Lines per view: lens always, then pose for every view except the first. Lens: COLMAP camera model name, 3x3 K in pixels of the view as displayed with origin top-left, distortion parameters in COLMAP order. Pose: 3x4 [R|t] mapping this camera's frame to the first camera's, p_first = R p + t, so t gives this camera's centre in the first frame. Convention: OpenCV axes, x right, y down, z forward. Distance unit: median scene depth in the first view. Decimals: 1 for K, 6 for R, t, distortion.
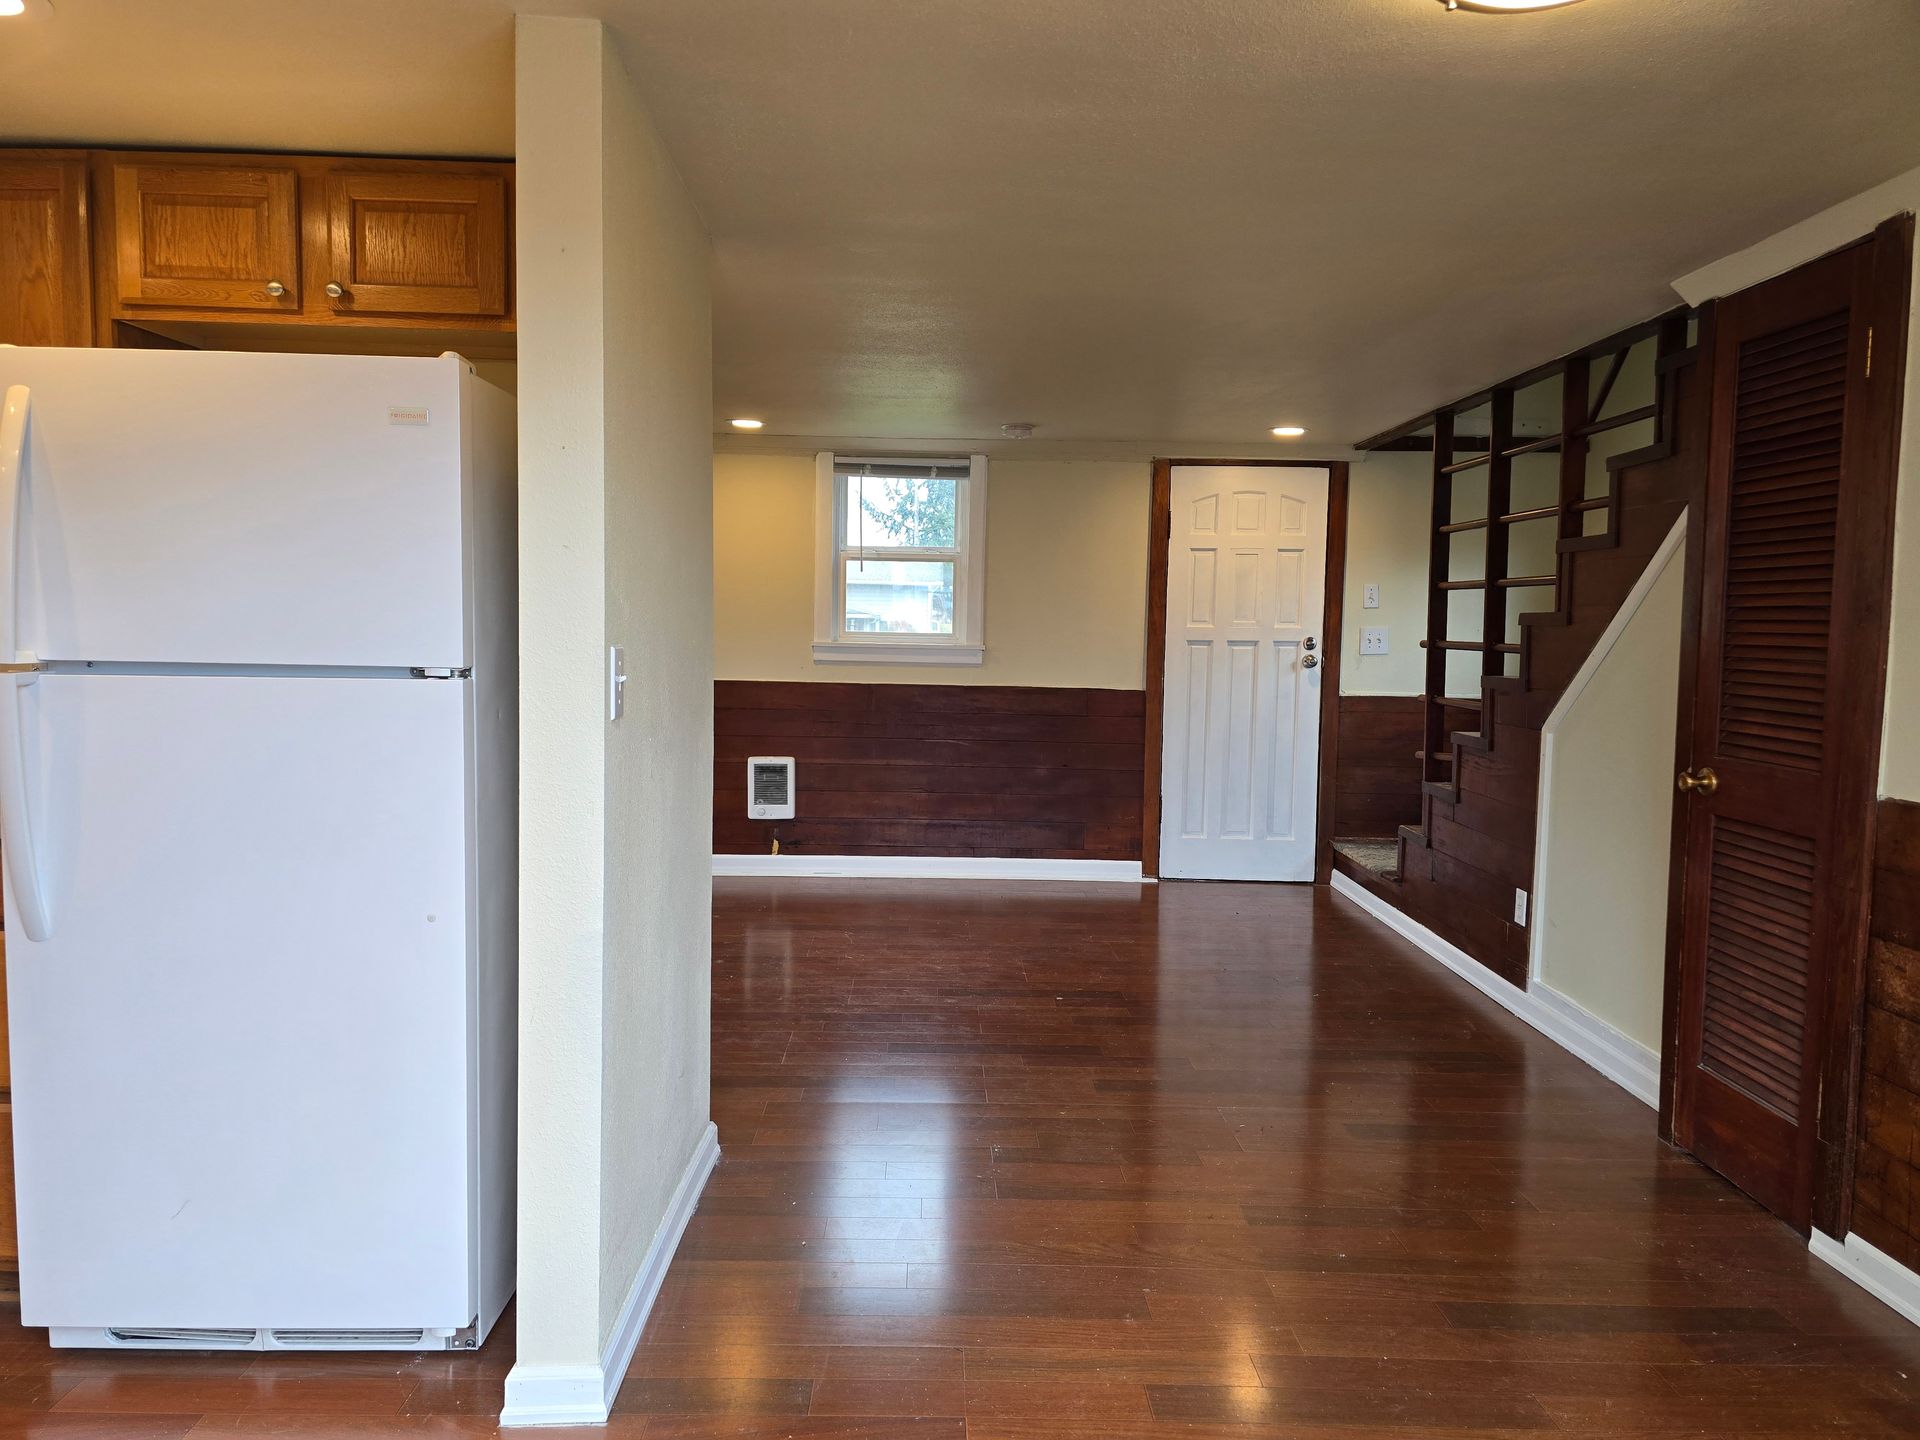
lens RADIAL K [[1282.8, 0, 941.5], [0, 1282.8, 713.8], [0, 0, 1]] dist [0.072869, -0.073352]
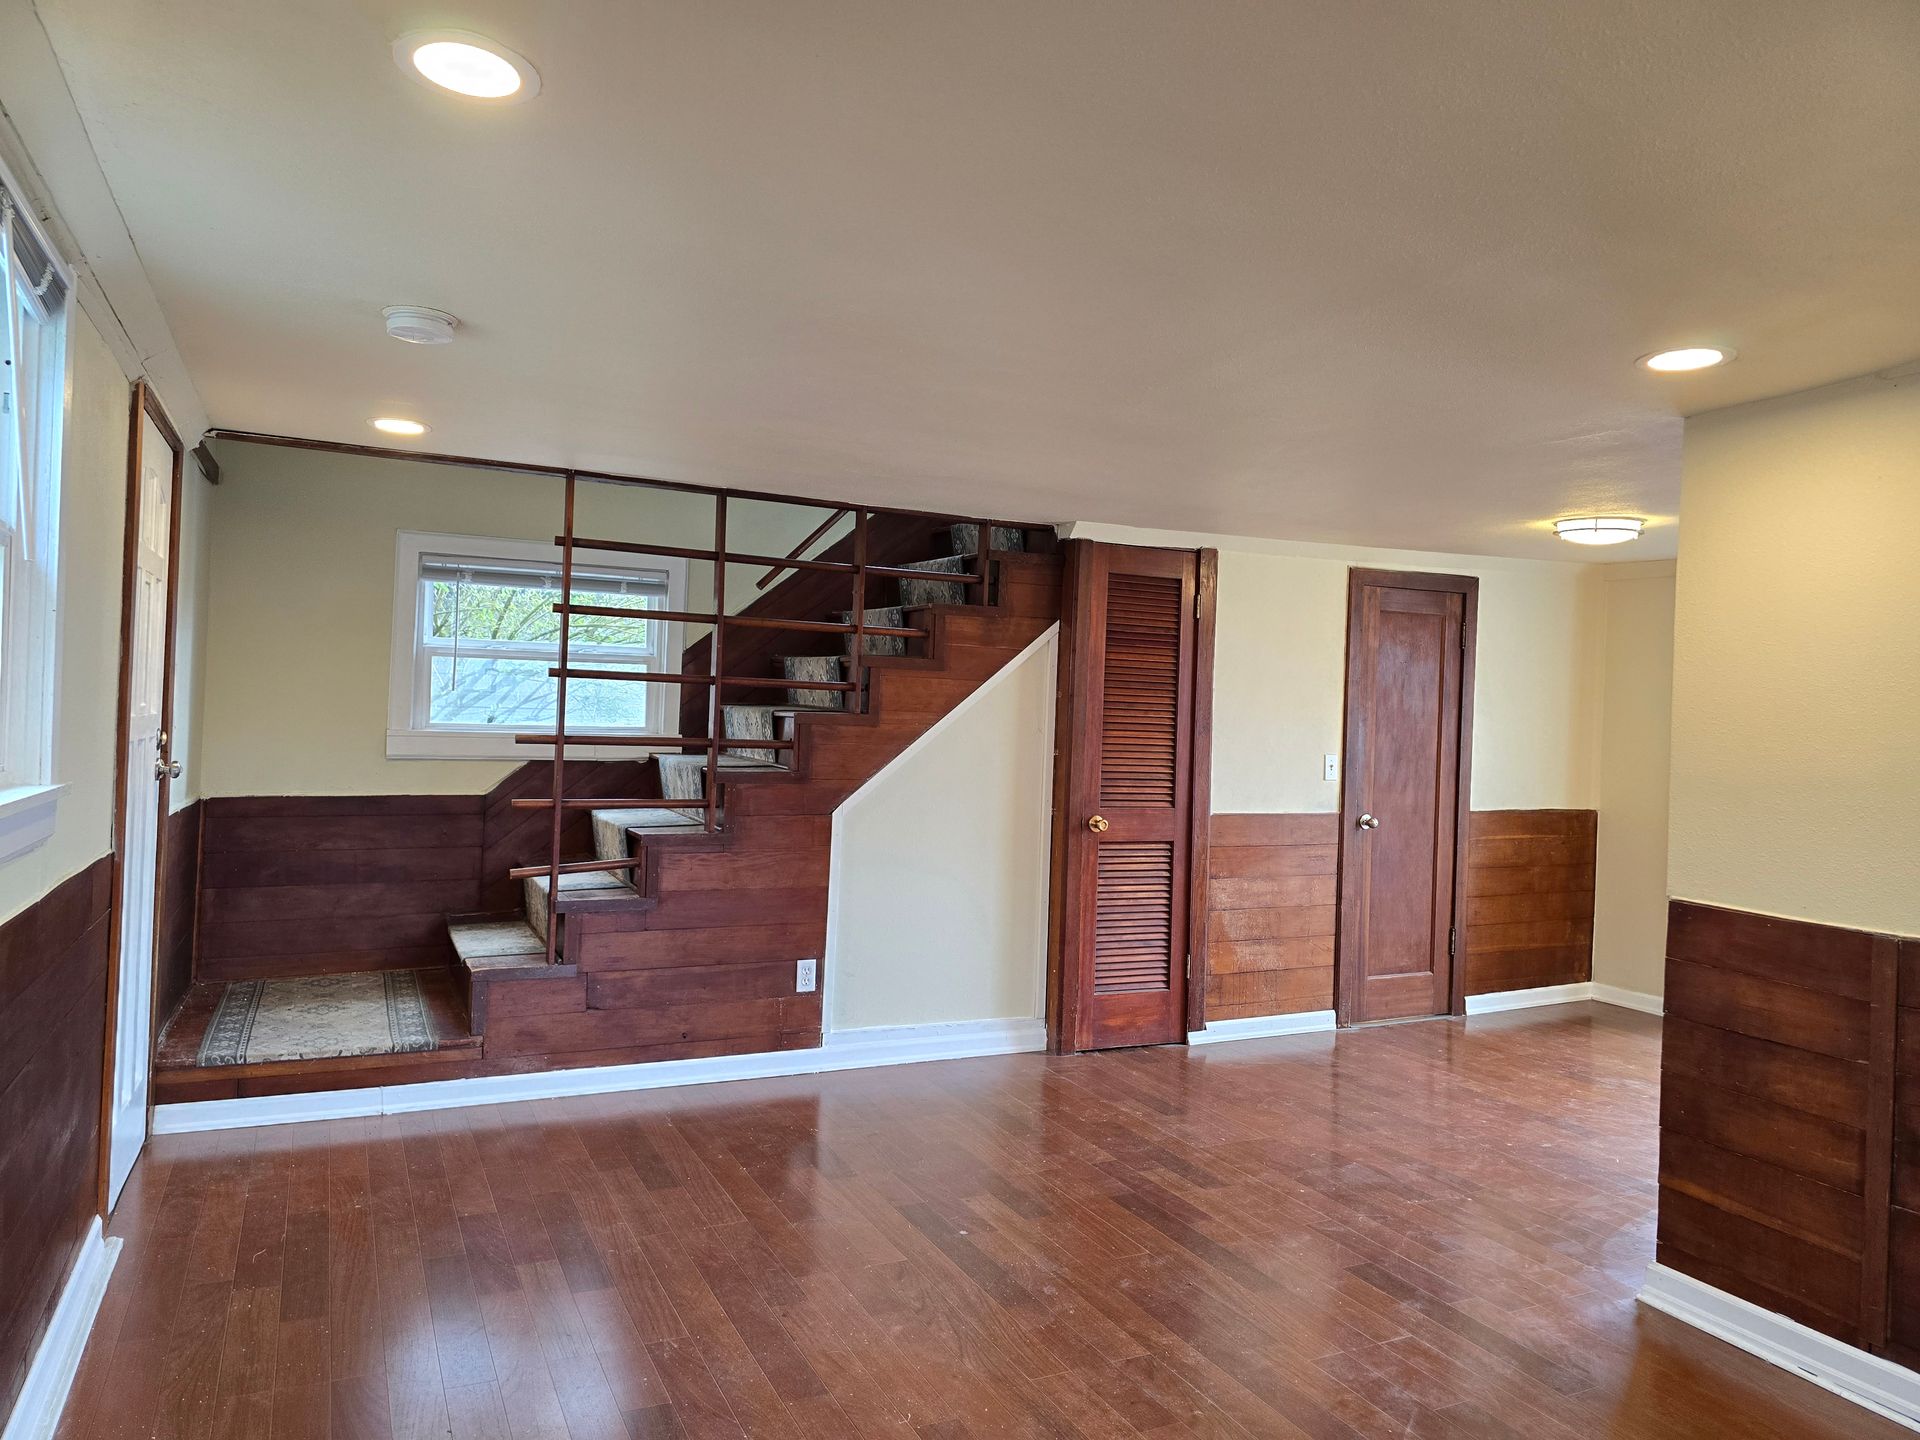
lens RADIAL K [[1282.8, 0, 968.5], [0, 1282.8, 703.7], [0, 0, 1]] dist [0.072869, -0.073352]
pose [[-0.434839, -0.022119, 0.900237, -0.637748], [0.023843, 0.999065, 0.036064, -0.127811], [-0.900193, 0.037147, -0.433905, 1.420776]]
